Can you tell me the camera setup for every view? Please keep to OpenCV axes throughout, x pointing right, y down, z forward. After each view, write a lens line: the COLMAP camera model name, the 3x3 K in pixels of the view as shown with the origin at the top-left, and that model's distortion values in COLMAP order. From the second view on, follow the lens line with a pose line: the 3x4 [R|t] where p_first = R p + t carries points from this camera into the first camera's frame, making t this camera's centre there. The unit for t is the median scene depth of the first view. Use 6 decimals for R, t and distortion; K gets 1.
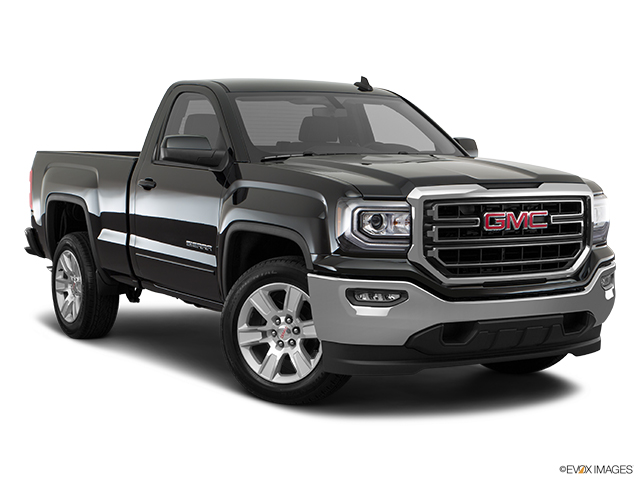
lens RADIAL K [[1214.1, 0, 317.0], [0, 1214.1, 237.4], [0, 0, 1]] dist [0.103307, 0.000000]
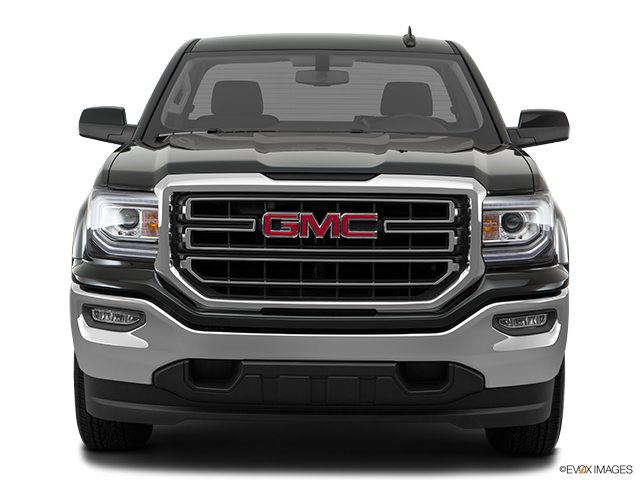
lens RADIAL K [[1410.8, 0, 322.6], [0, 1410.8, 241.1], [0, 0, 1]] dist [0.399531, 0.000000]
pose [[0.838945, 0.047113, -0.542173, 0.611708], [-0.042607, 0.998874, 0.020869, -0.021841], [0.542546, 0.005592, 0.840008, 0.302248]]
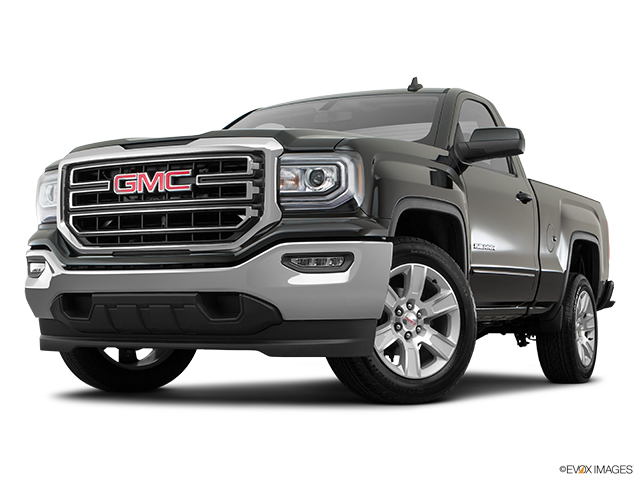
lens RADIAL K [[1074.5, 0, 314.9], [0, 1074.5, 239.7], [0, 0, 1]] dist [0.060751, 0.000000]
pose [[0.513974, -0.064546, -0.855374, 0.873655], [-0.065294, 0.991328, -0.114038, 0.106330], [0.855317, 0.114463, 0.505303, 0.711344]]
